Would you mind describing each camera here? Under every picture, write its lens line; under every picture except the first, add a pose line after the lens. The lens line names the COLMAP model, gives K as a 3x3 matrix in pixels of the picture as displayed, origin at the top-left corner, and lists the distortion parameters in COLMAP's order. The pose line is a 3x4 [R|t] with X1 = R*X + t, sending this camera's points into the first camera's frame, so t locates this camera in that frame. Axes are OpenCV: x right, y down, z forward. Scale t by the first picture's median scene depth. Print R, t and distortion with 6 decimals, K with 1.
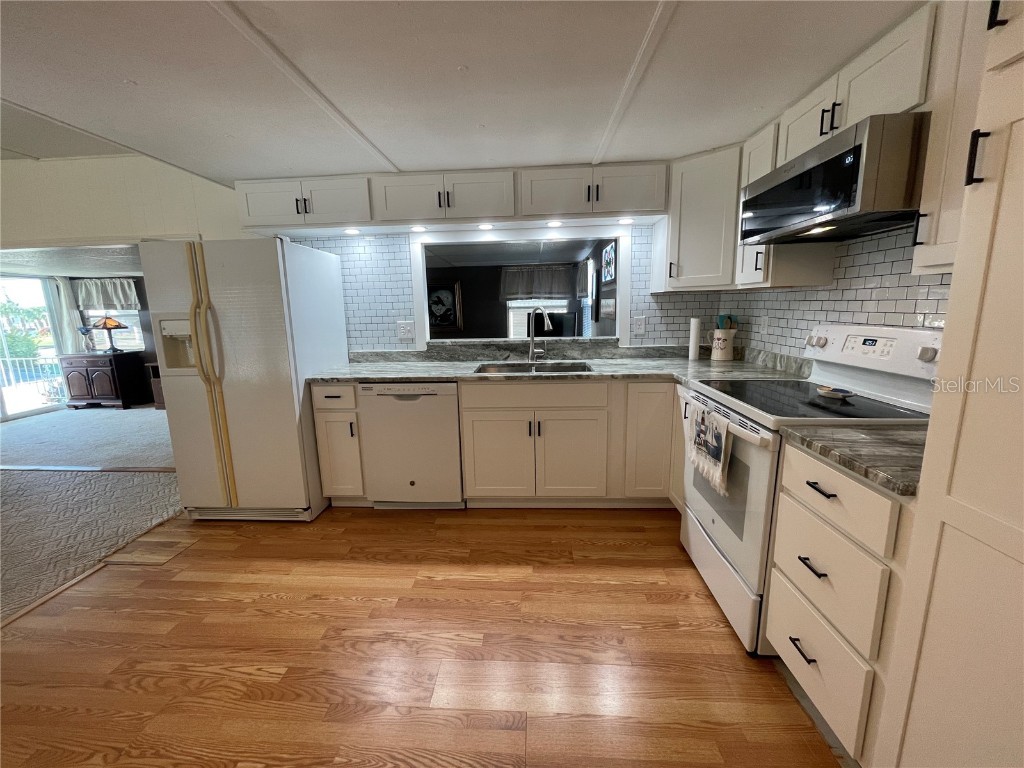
lens RADIAL K [[413.2, 0, 507.3], [0, 413.2, 382.9], [0, 0, 1]] dist [-0.004240, -0.001066]
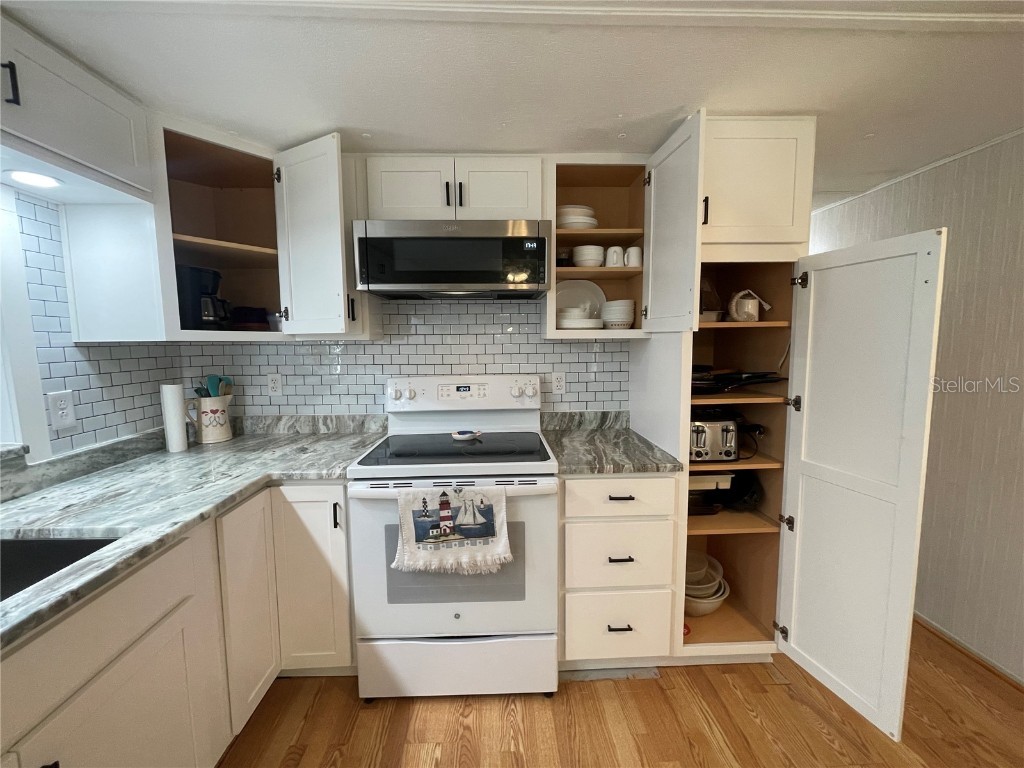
lens RADIAL K [[413.2, 0, 509.6], [0, 413.2, 381.4], [0, 0, 1]] dist [-0.004240, -0.001066]
pose [[-0.095050, -0.075895, 0.992575, -0.282106], [0.194335, 0.976491, 0.093275, -0.172308], [-0.976319, 0.201757, -0.078066, 0.798005]]
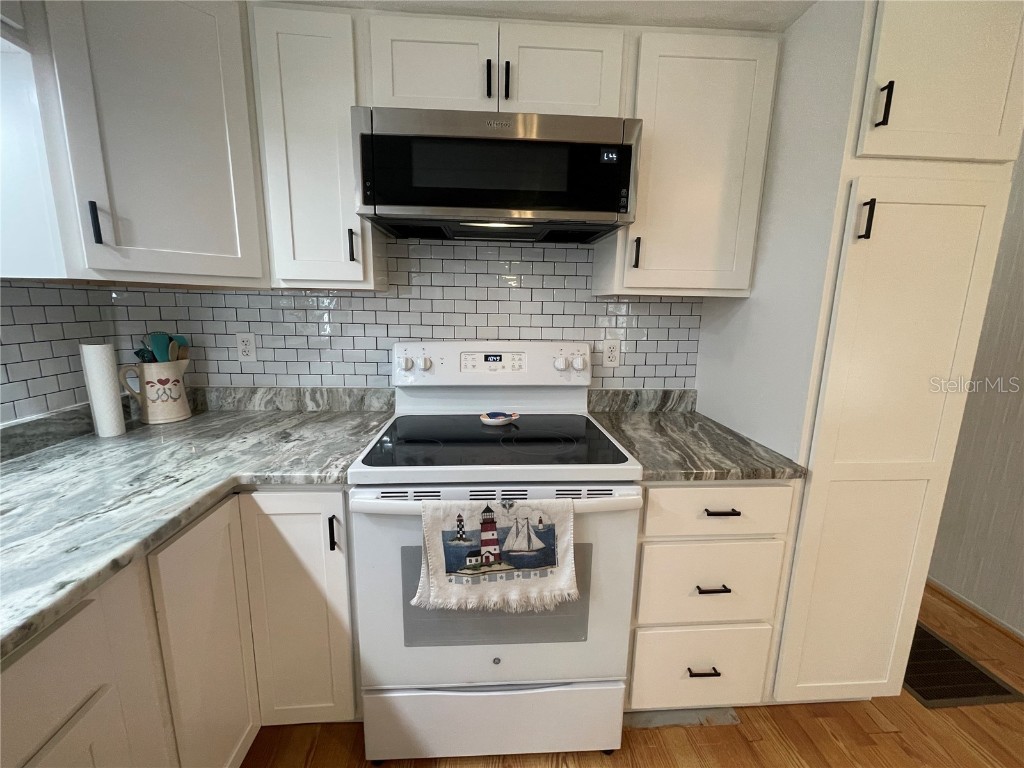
lens RADIAL K [[413.2, 0, 510.5], [0, 413.2, 381.8], [0, 0, 1]] dist [-0.004240, -0.001066]
pose [[-0.123547, -0.161428, 0.979121, -0.048507], [0.168102, 0.969015, 0.180973, -0.175559], [-0.977997, 0.186951, -0.092582, 0.883147]]
